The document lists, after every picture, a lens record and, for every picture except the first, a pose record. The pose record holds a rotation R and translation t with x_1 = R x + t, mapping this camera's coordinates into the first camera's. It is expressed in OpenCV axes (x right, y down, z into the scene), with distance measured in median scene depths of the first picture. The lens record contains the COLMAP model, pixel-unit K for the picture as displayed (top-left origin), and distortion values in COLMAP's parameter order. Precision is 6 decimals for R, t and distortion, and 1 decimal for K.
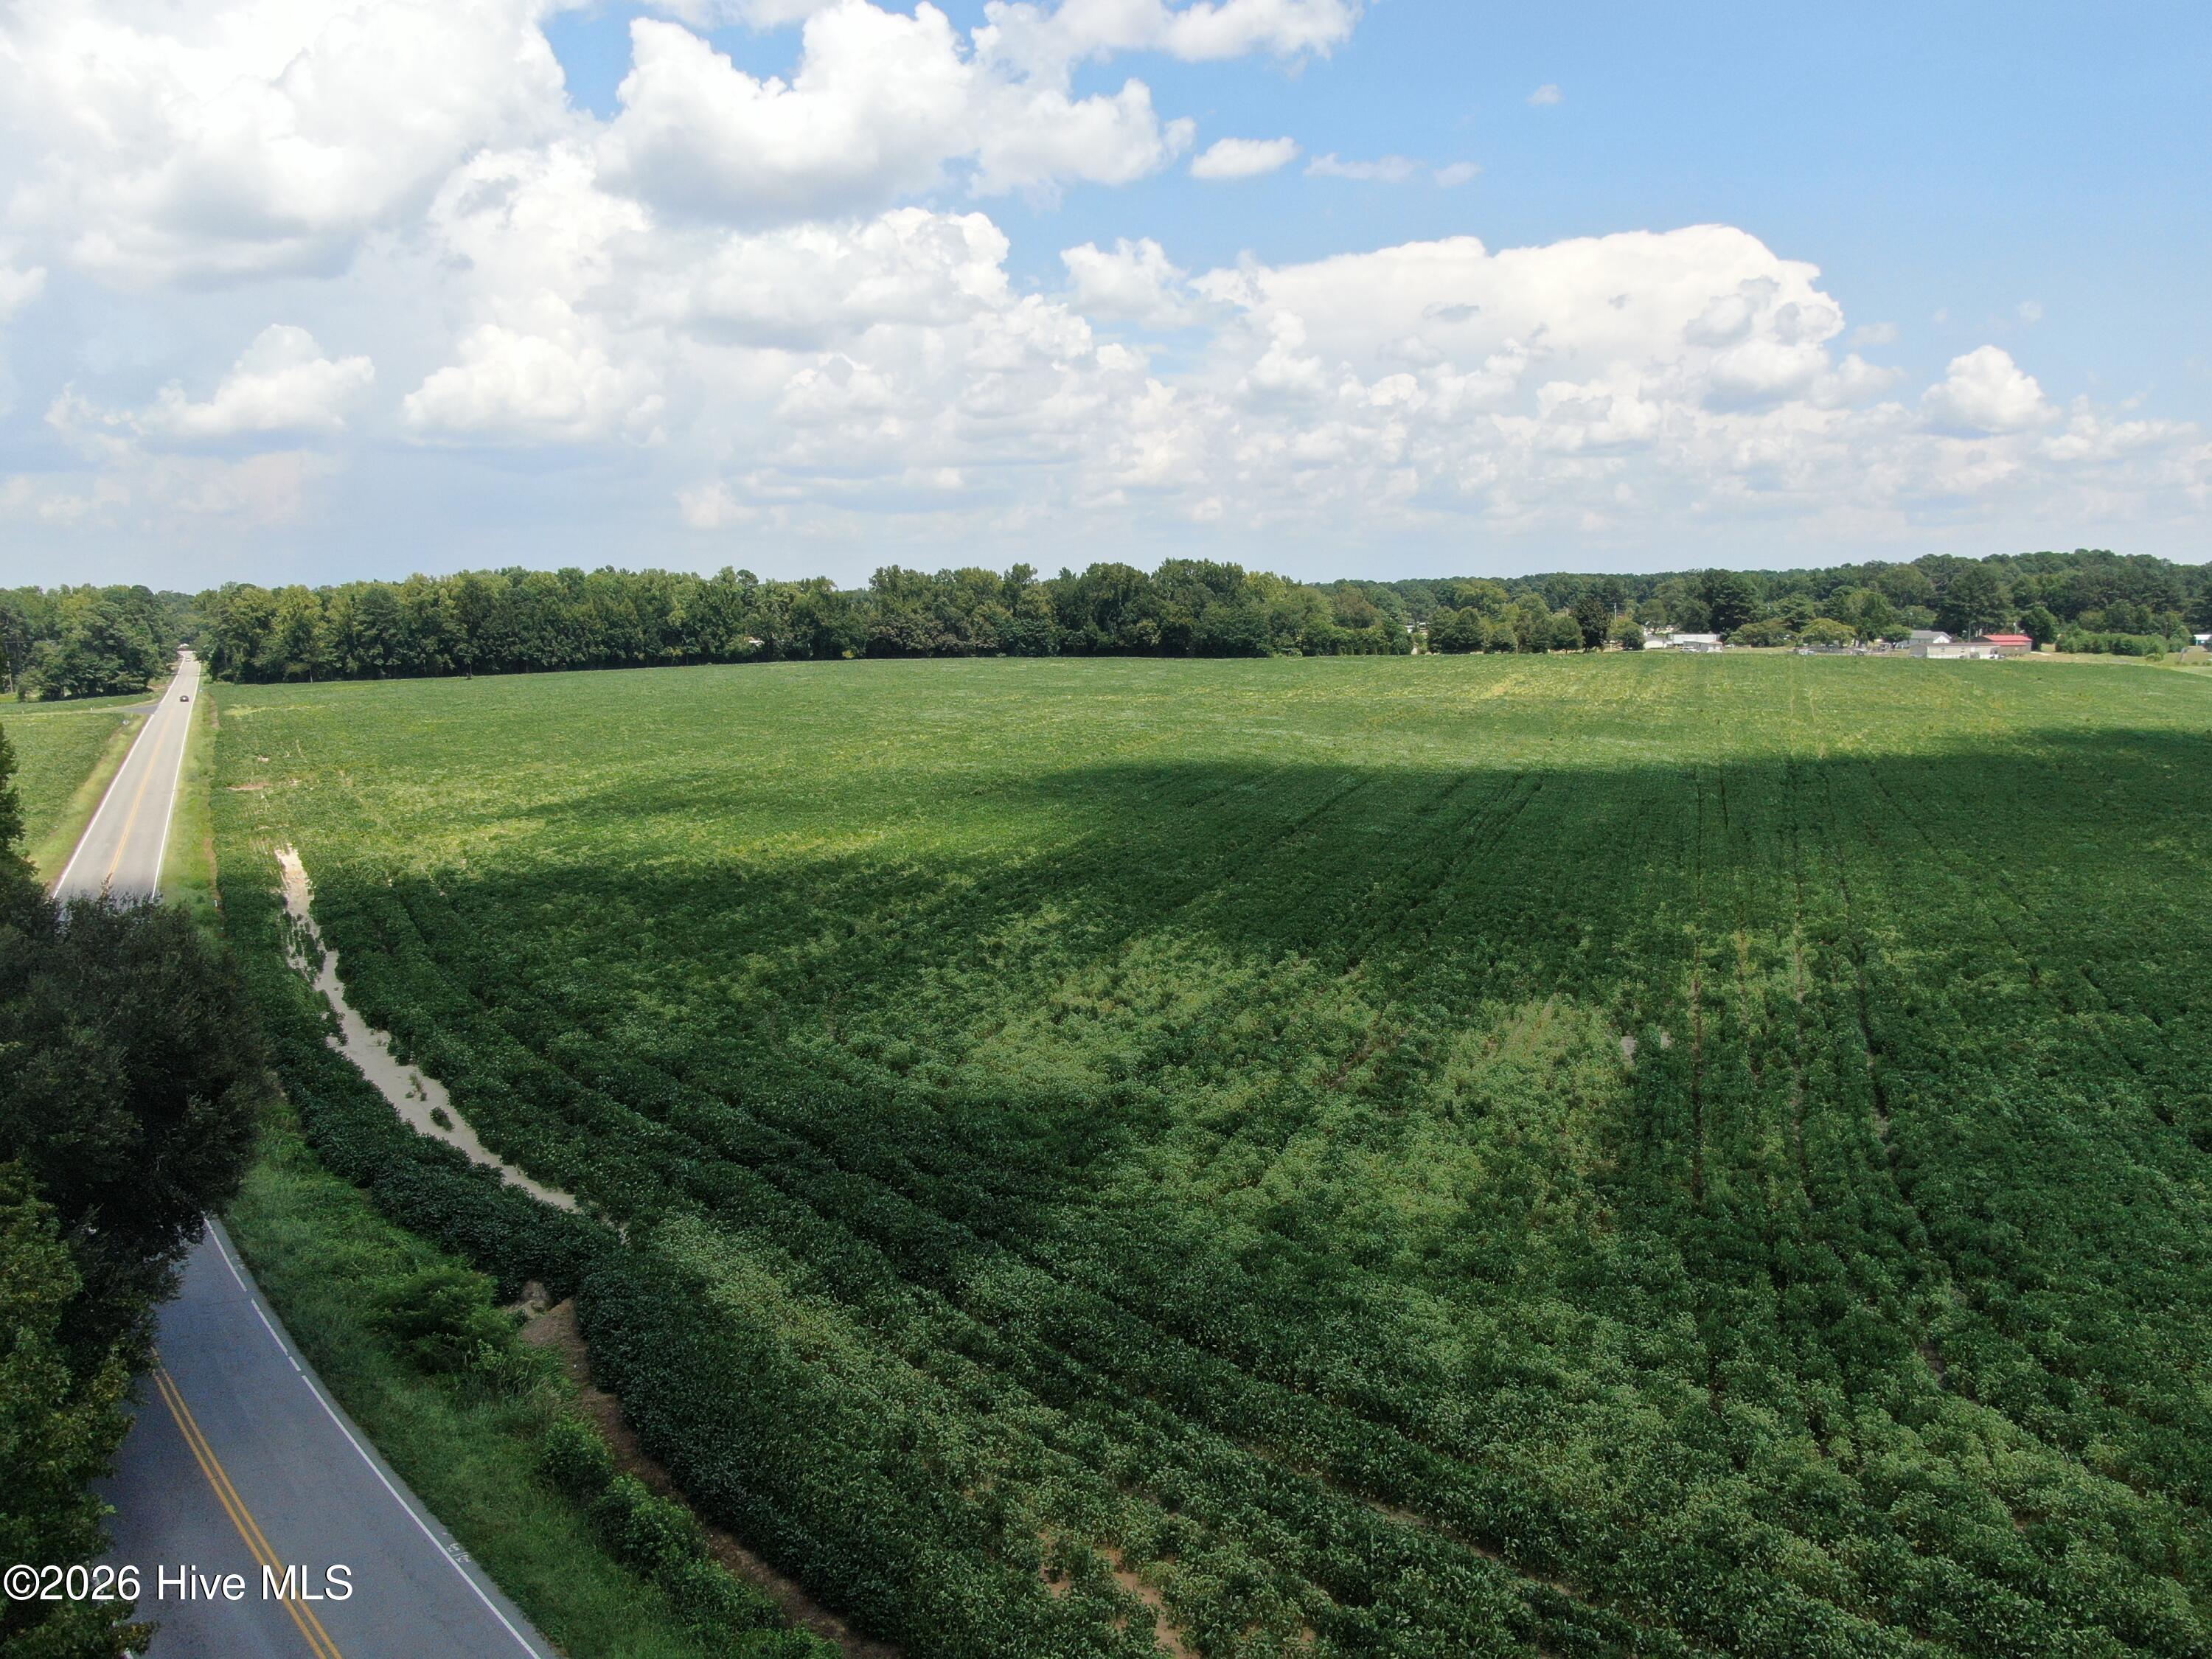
lens RADIAL K [[1586.2, 0, 1103.9], [0, 1586.2, 812.0], [0, 0, 1]] dist [-0.021023, 0.007473]
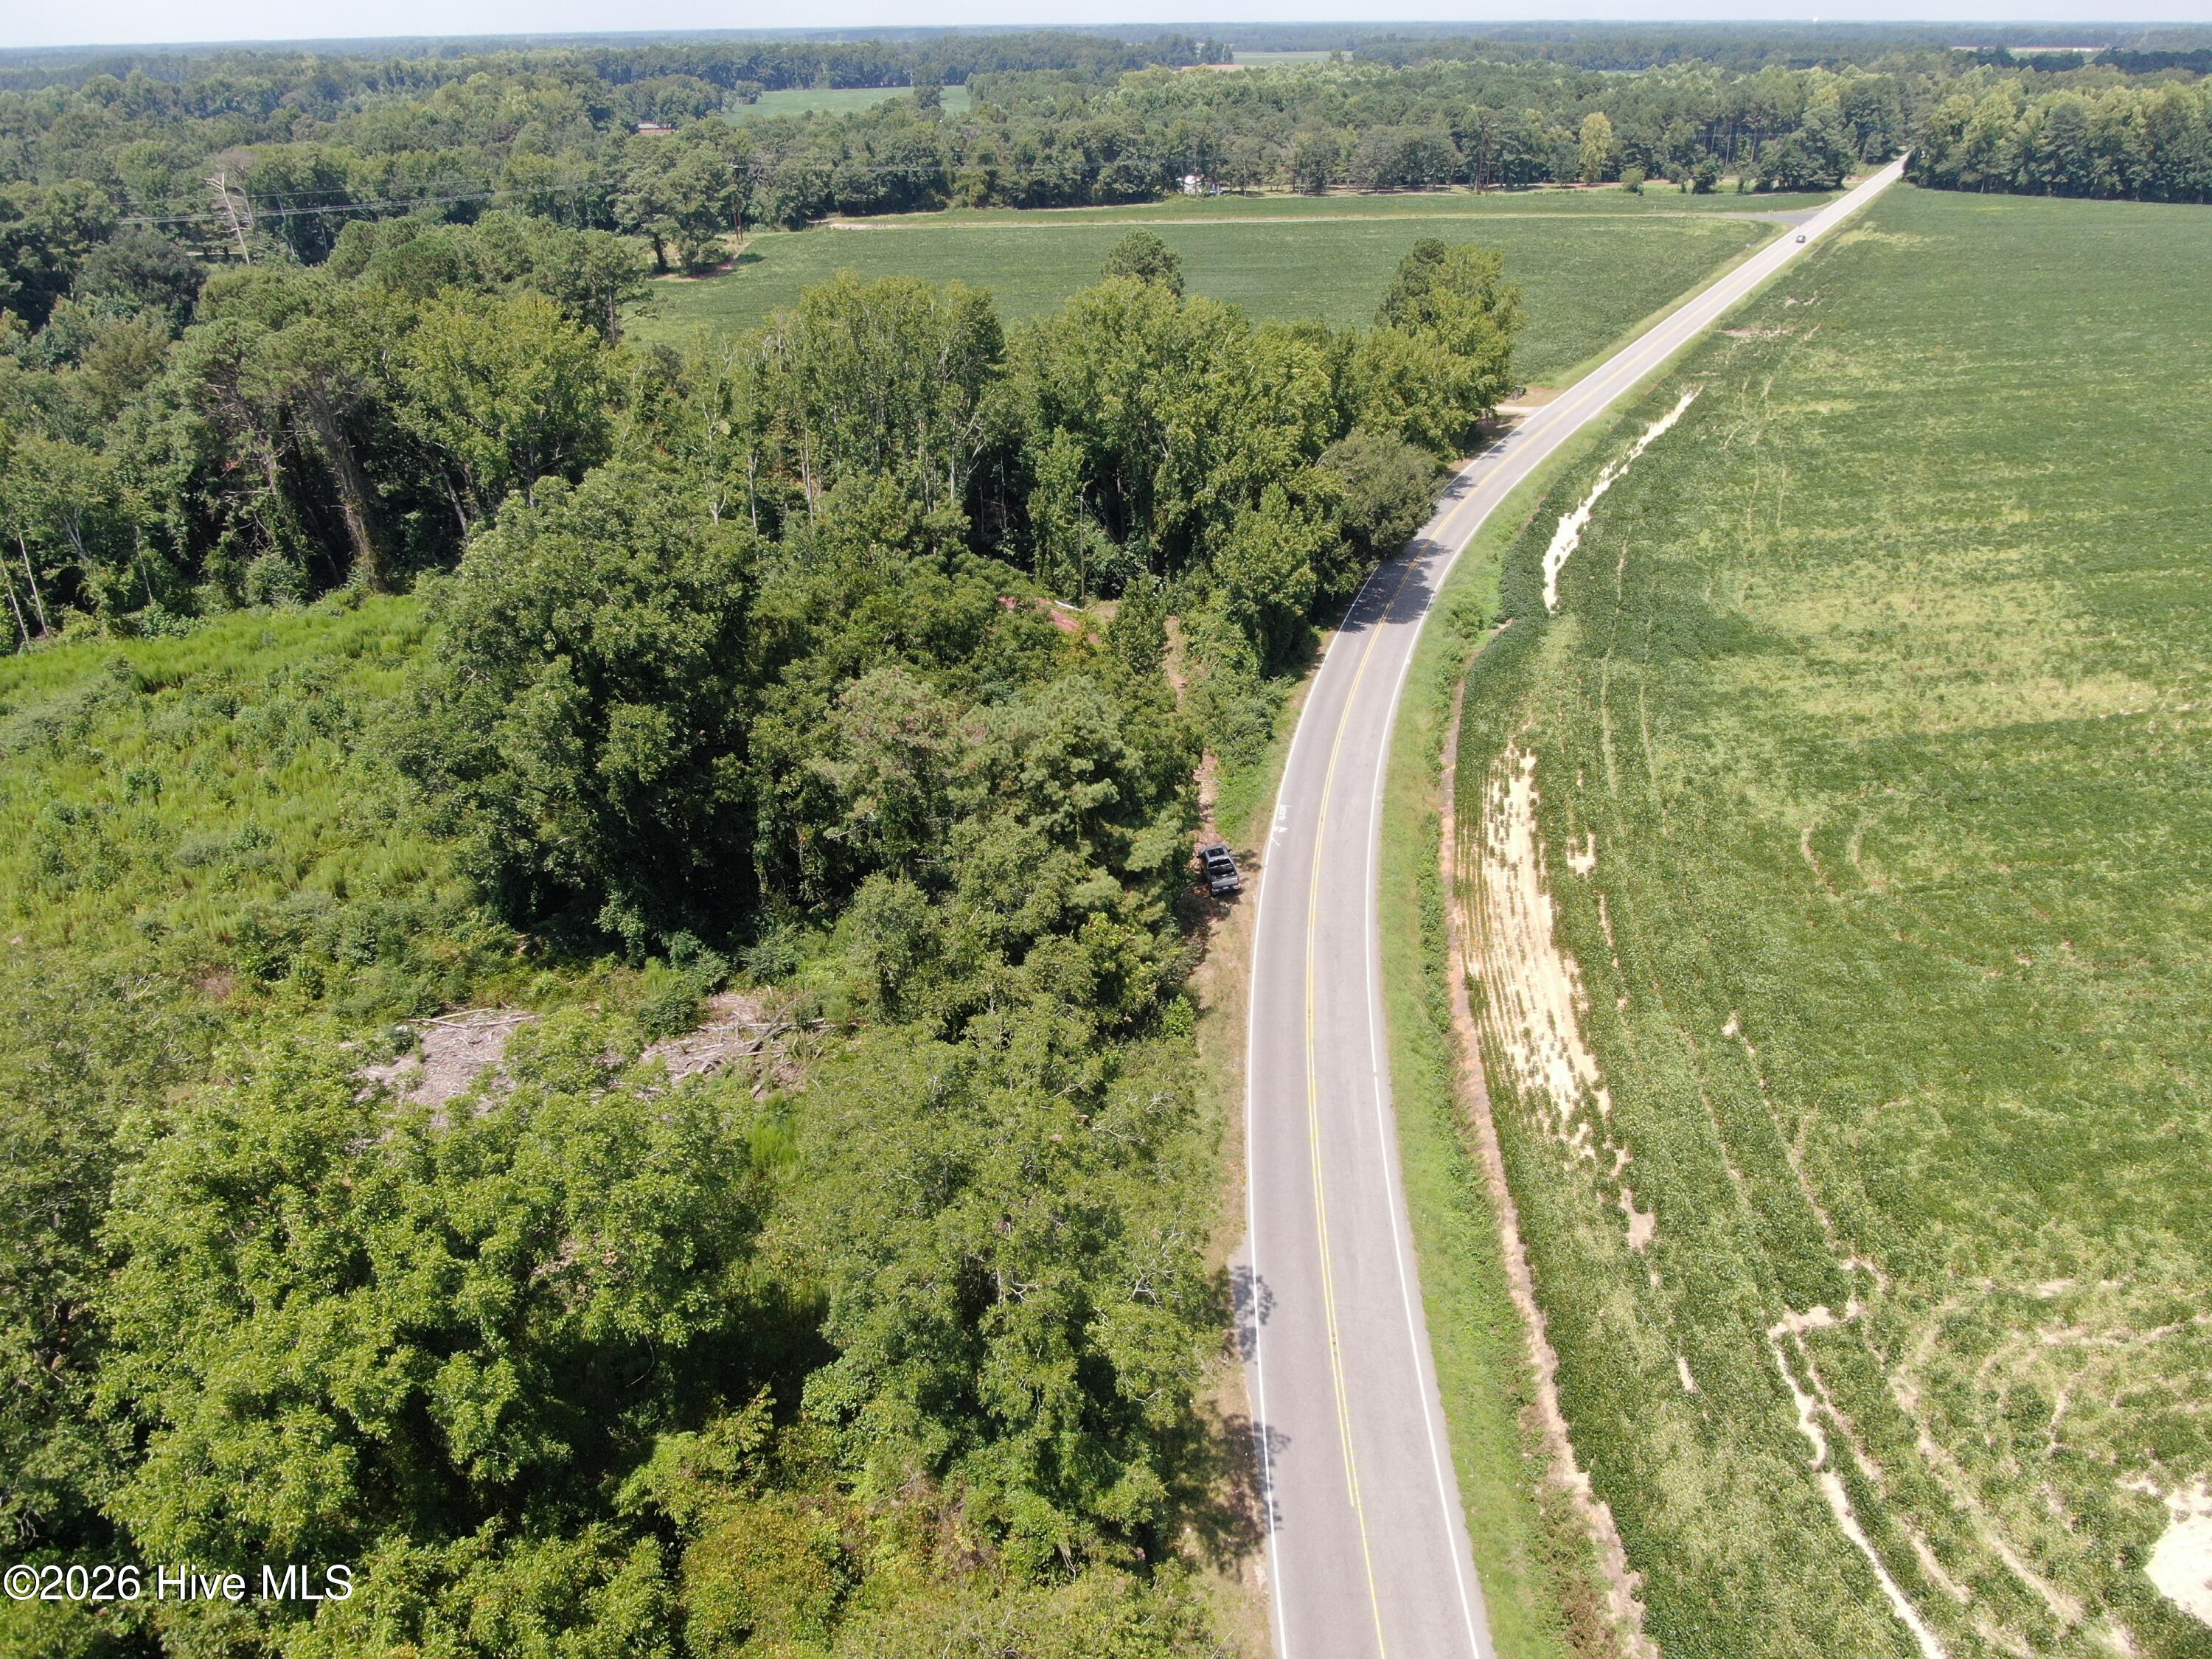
lens RADIAL K [[1586.2, 0, 1110.8], [0, 1586.2, 812.1], [0, 0, 1]] dist [-0.021023, 0.007473]
pose [[0.522150, 0.394394, -0.756183, 0.171483], [-0.120373, 0.911855, 0.392467, -0.045000], [0.844316, -0.113903, 0.523600, -0.123023]]
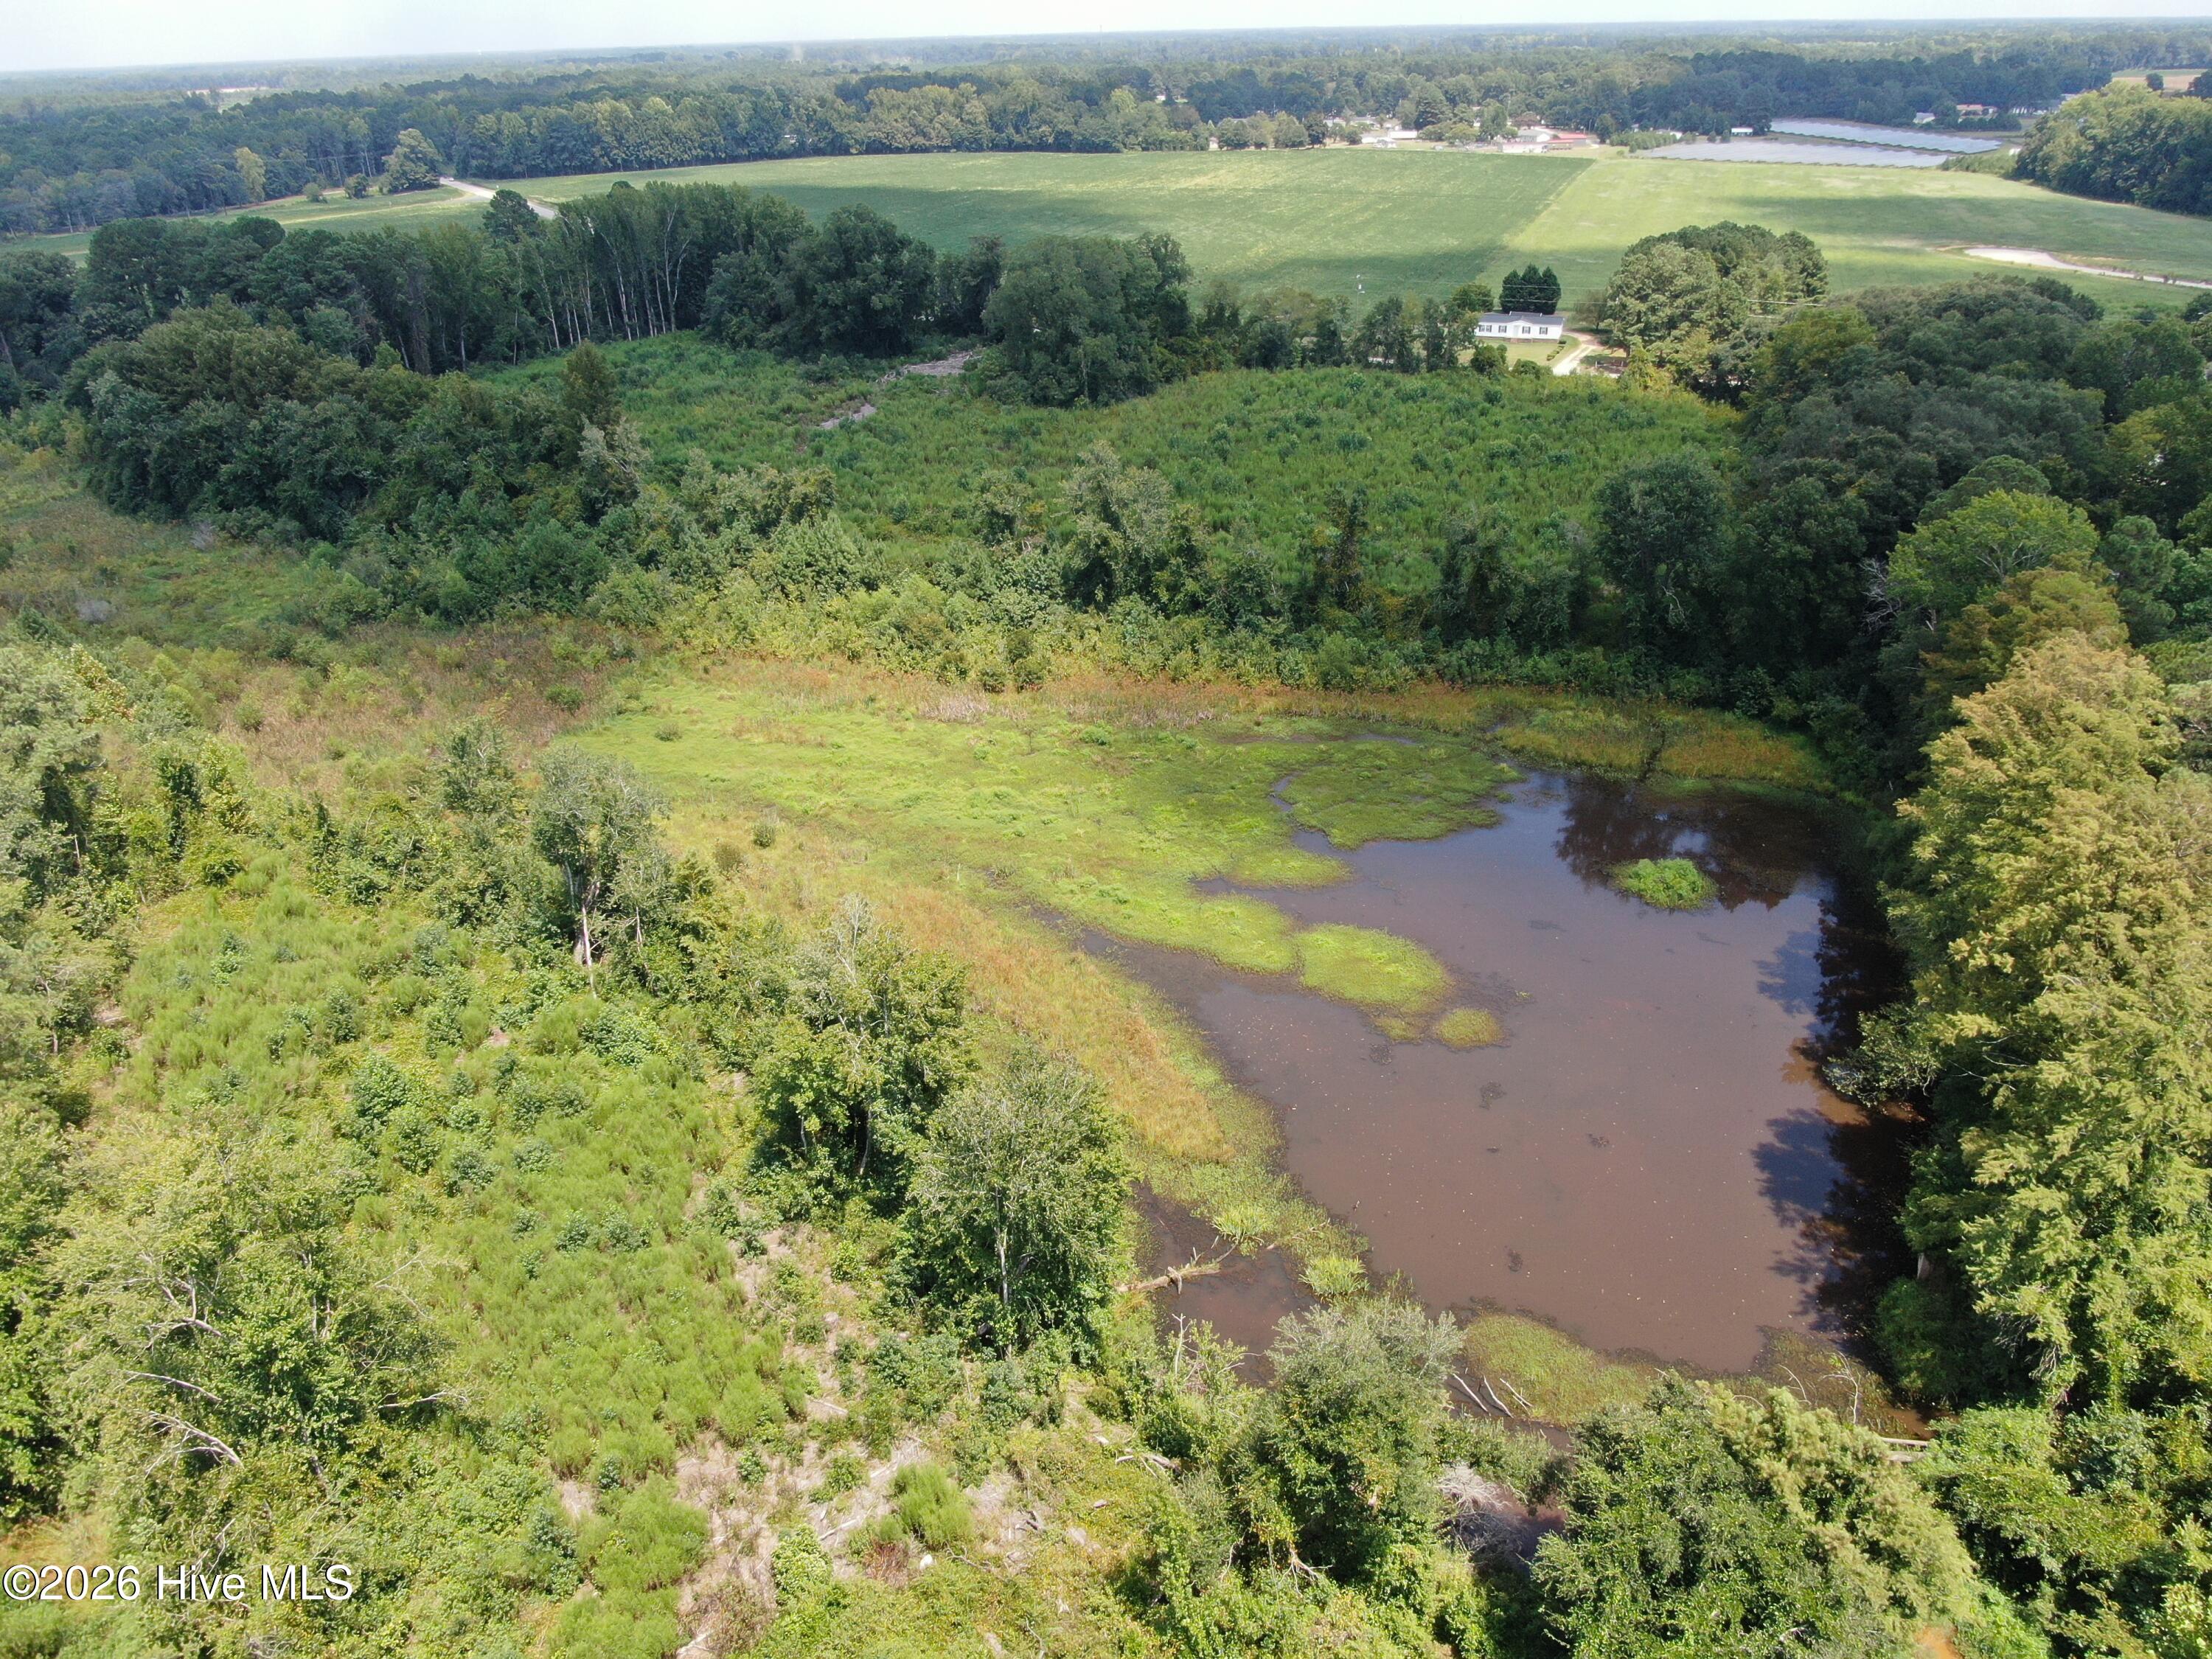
lens RADIAL K [[1586.2, 0, 1083.7], [0, 1586.2, 842.2], [0, 0, 1]] dist [-0.021023, 0.007473]
pose [[0.999946, -0.008931, -0.005261, 0.070286], [0.010170, 0.943513, 0.331179, 0.030515], [0.002006, -0.331214, 0.943553, -0.738639]]
